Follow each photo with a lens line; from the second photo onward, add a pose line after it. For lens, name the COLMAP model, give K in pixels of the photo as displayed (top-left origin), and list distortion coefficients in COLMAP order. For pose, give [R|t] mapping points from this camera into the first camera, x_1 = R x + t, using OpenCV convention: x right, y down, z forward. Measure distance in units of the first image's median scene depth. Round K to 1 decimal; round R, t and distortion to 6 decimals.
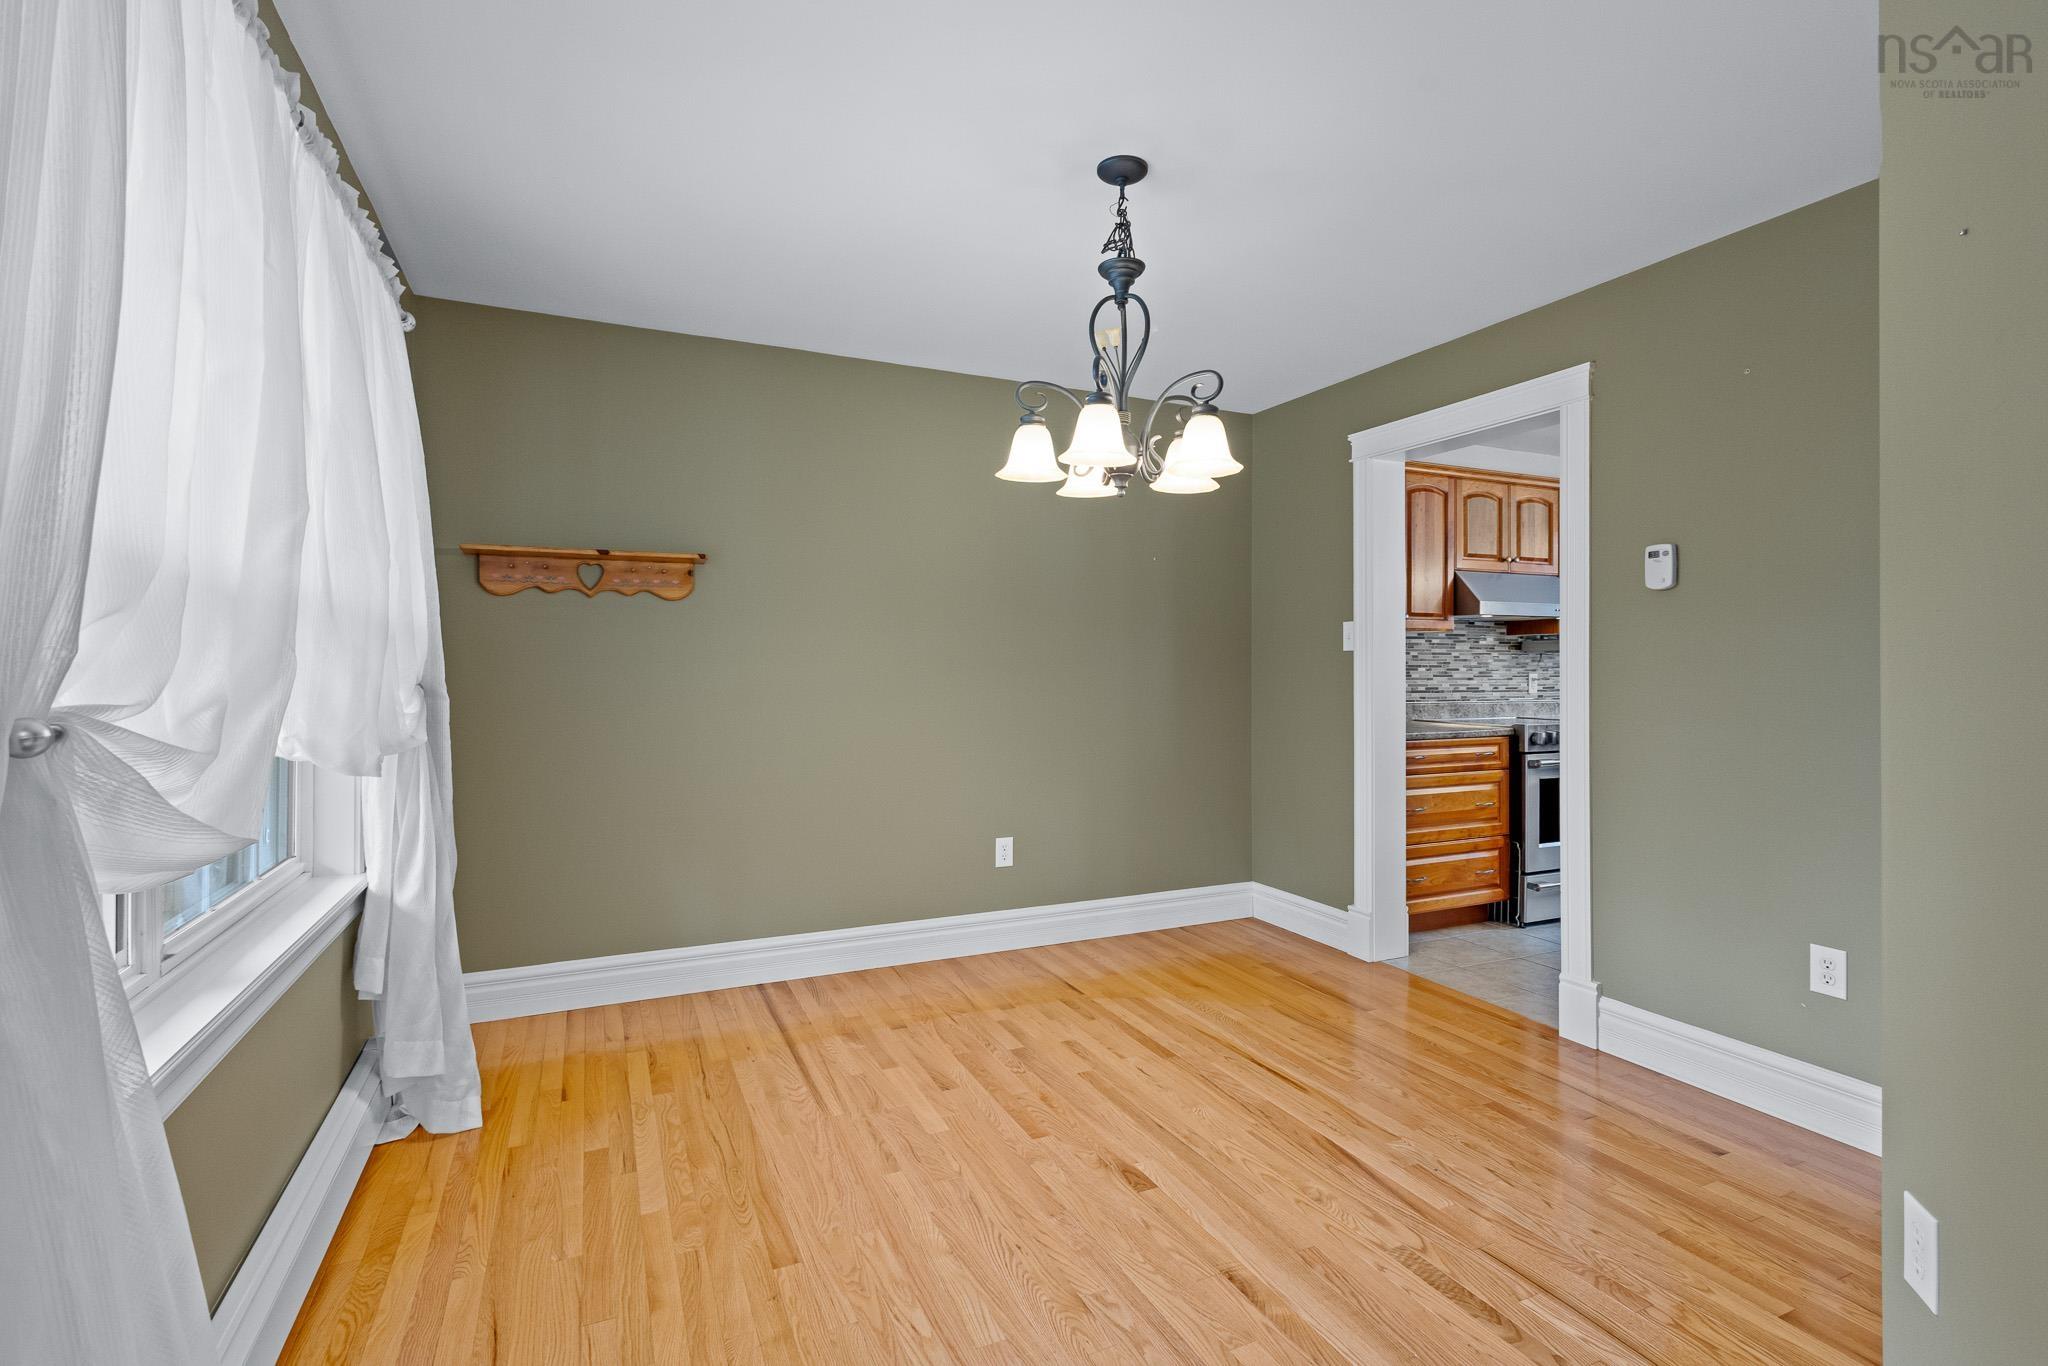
lens RADIAL K [[954.3, 0, 1029.9], [0, 954.3, 674.0], [0, 0, 1]] dist [-0.000667, 0.000067]
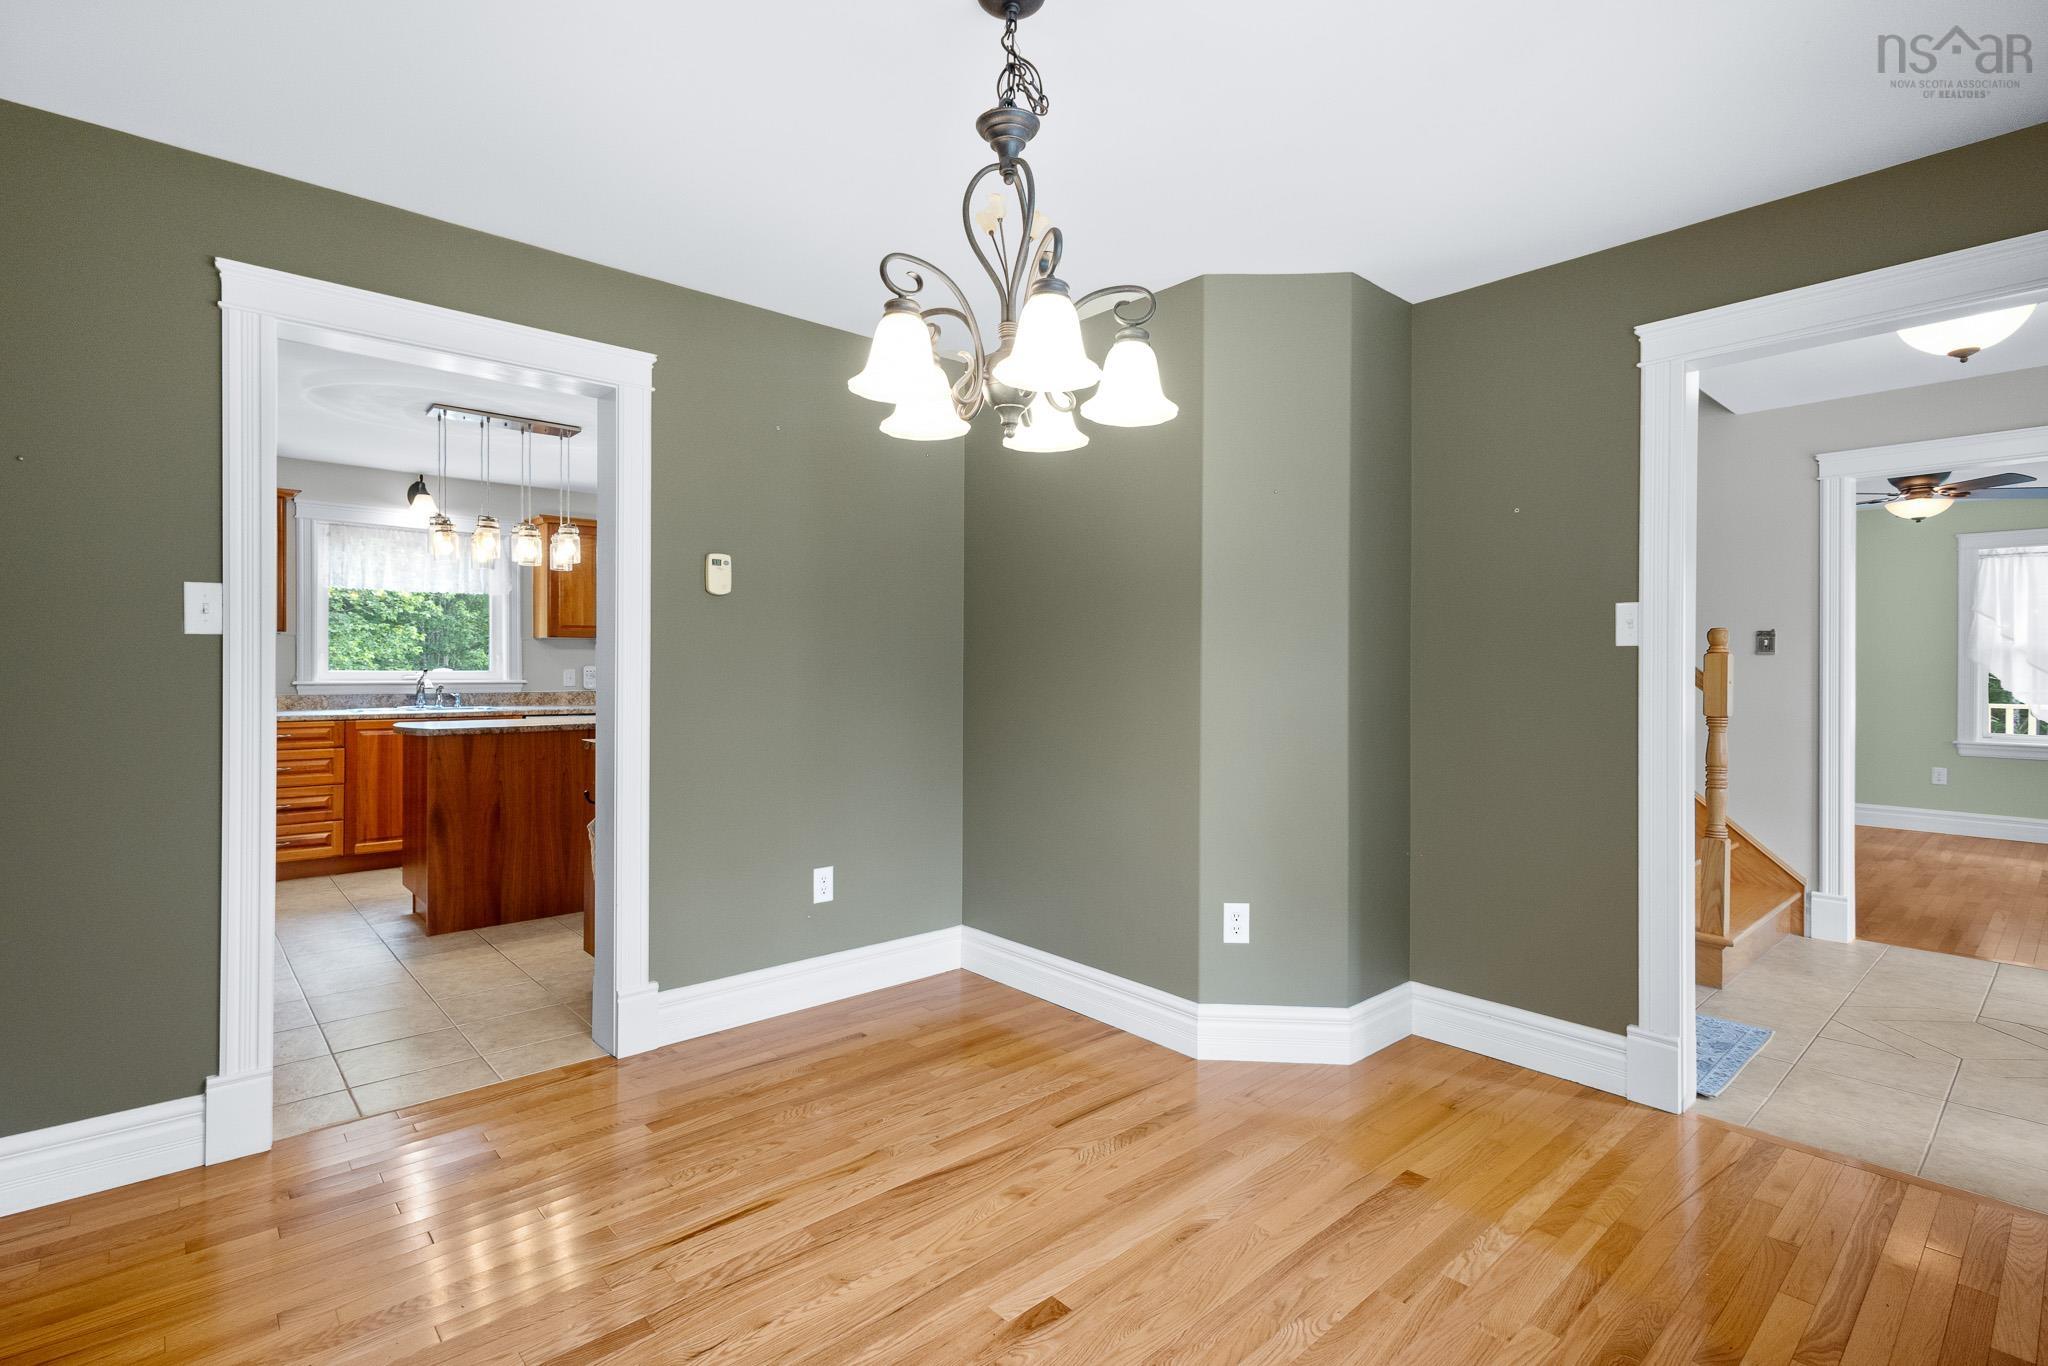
lens RADIAL K [[954.3, 0, 1030.8], [0, 954.3, 671.7], [0, 0, 1]] dist [-0.000667, 0.000067]
pose [[-0.304939, -0.009084, 0.952328, -0.508600], [-0.003024, 0.999959, 0.008570, -0.009695], [-0.952367, -0.000266, -0.304954, 1.002765]]
